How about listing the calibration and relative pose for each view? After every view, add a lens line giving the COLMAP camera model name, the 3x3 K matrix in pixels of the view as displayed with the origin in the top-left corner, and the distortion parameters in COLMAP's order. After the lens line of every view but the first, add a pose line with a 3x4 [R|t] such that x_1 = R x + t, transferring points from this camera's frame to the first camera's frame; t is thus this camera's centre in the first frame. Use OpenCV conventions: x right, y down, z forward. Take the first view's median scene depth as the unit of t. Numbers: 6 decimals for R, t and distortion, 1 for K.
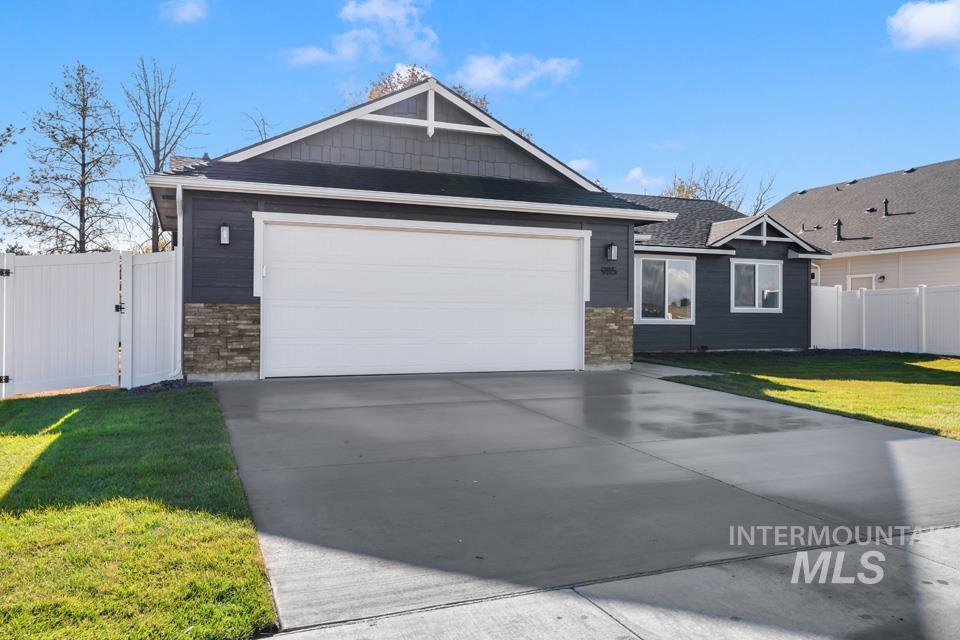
lens RADIAL K [[674.6, 0, 480.0], [0, 674.6, 320.0], [0, 0, 1]] dist [0.012489, 0.002589]
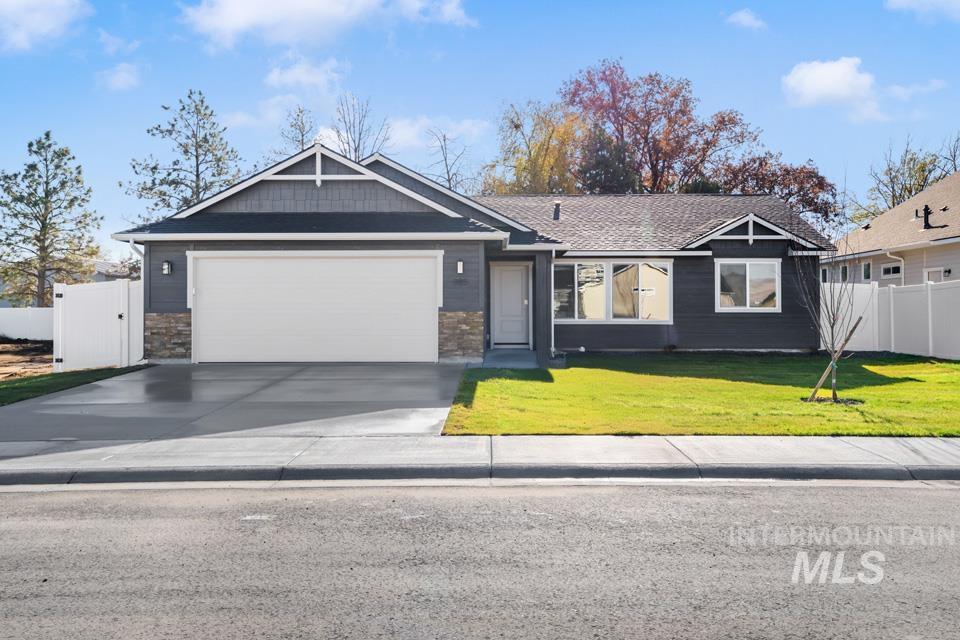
lens RADIAL K [[709.2, 0, 480.0], [0, 709.2, 320.0], [0, 0, 1]] dist [0.011899, 0.006689]
pose [[0.931919, -0.005899, -0.362620, 0.698105], [0.006539, 0.999978, 0.000538, -0.004016], [0.362609, -0.002873, 0.931937, -0.191594]]
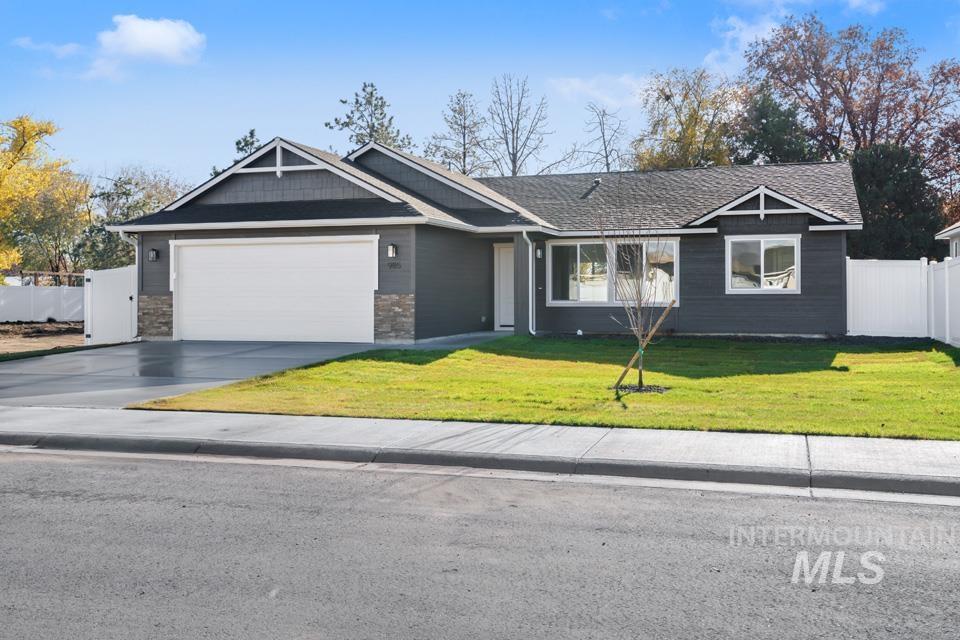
lens RADIAL K [[728.5, 0, 530.8], [0, 728.5, 300.6], [0, 0, 1]] dist [0.003891, 0.001587]
pose [[0.814122, -0.003724, -0.580682, 1.199670], [0.005030, 0.999987, 0.000639, -0.006625], [0.580672, -0.003441, 0.814130, 0.041284]]
